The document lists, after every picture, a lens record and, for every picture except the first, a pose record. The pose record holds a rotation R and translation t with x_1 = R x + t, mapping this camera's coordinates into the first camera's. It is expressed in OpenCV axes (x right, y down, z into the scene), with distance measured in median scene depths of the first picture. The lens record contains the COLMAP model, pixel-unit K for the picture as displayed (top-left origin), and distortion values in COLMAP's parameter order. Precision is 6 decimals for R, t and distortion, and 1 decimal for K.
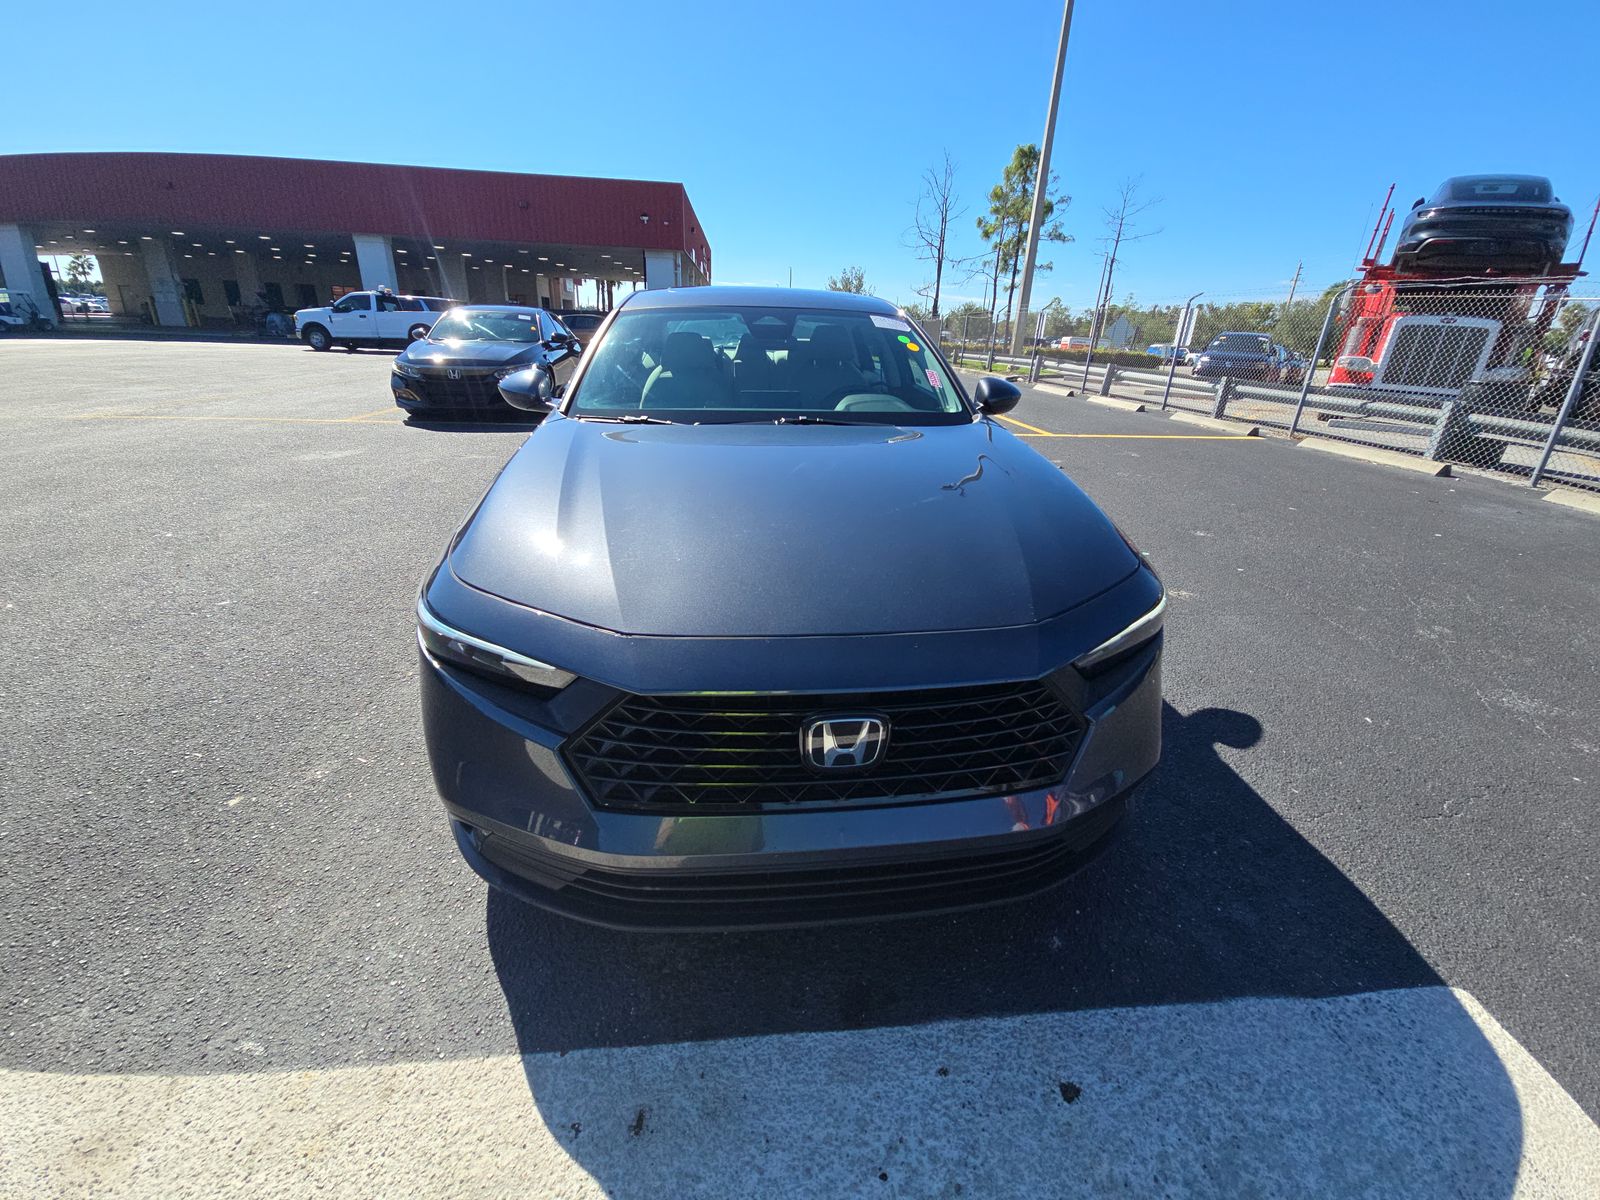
lens RADIAL K [[644.6, 0, 788.7], [0, 644.6, 592.8], [0, 0, 1]] dist [0.011153, -0.008263]
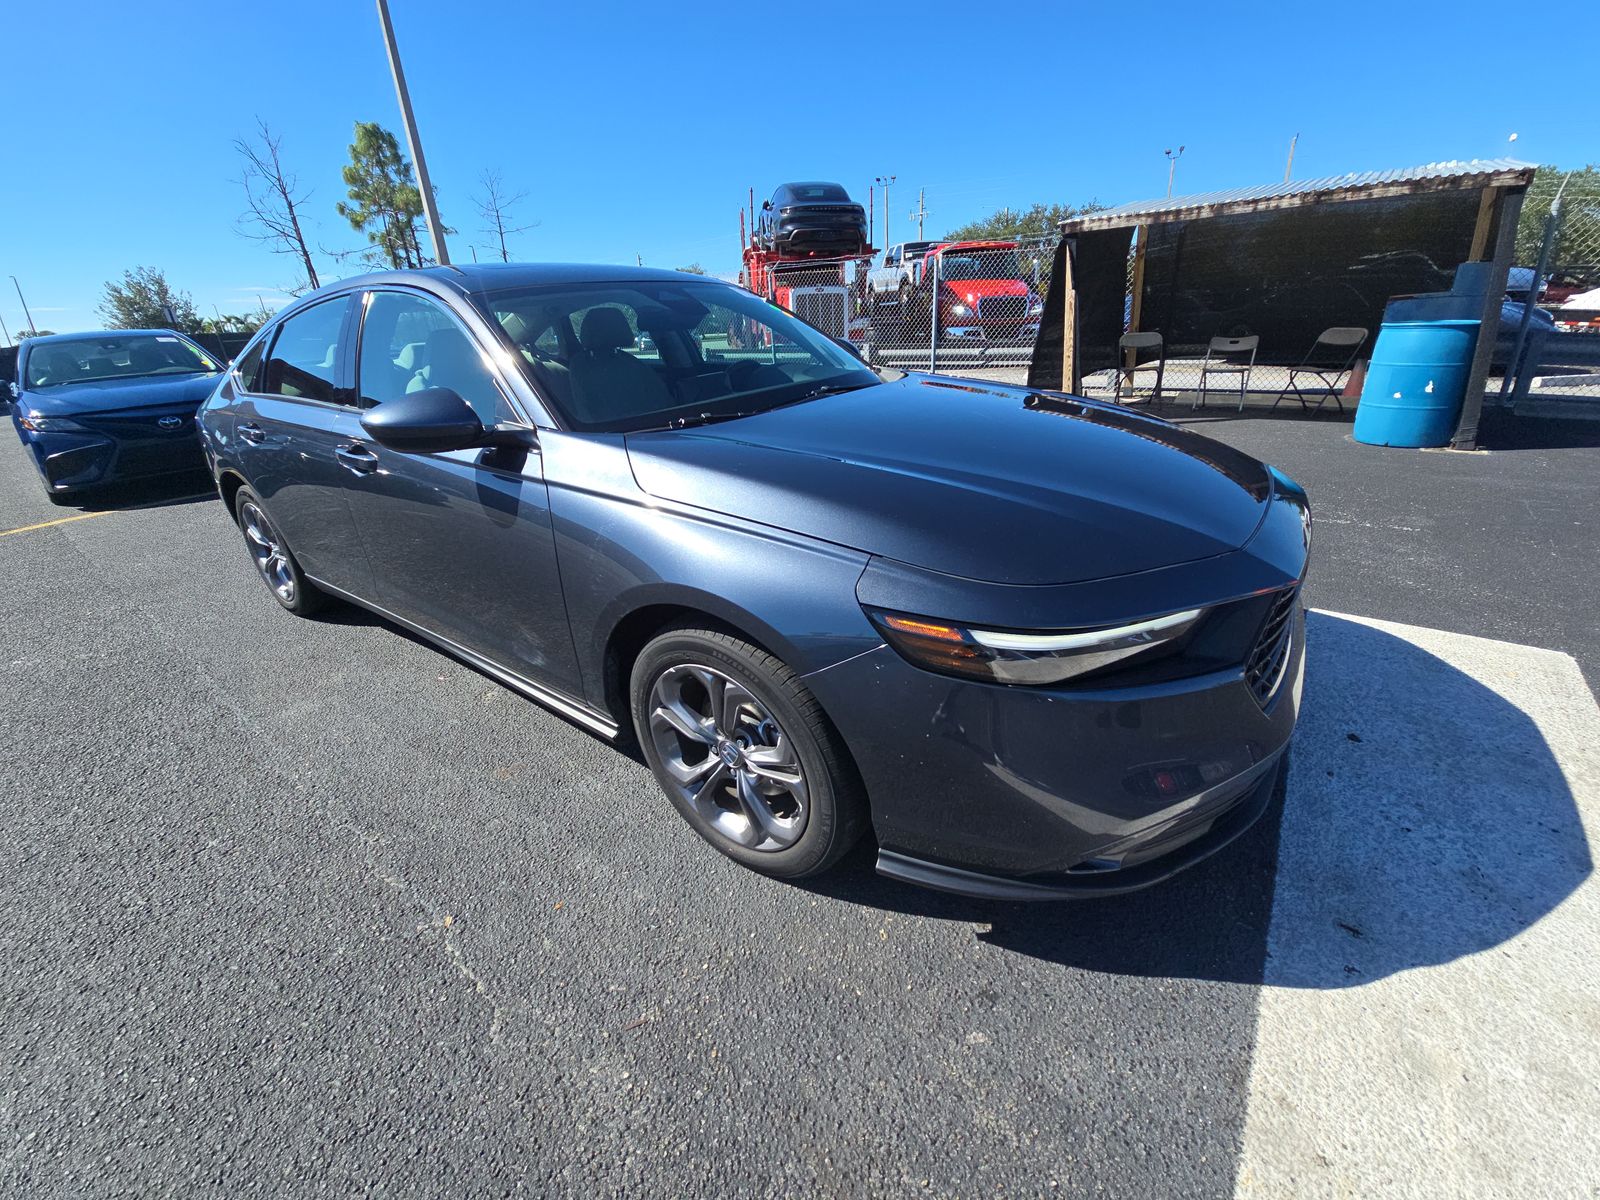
lens RADIAL K [[644.6, 0, 802.4], [0, 644.6, 599.6], [0, 0, 1]] dist [0.011153, -0.008263]
pose [[0.667822, -0.359069, 0.651984, -0.230189], [0.348705, 0.924801, 0.152142, -0.042844], [-0.657585, 0.125746, 0.742812, 0.111112]]
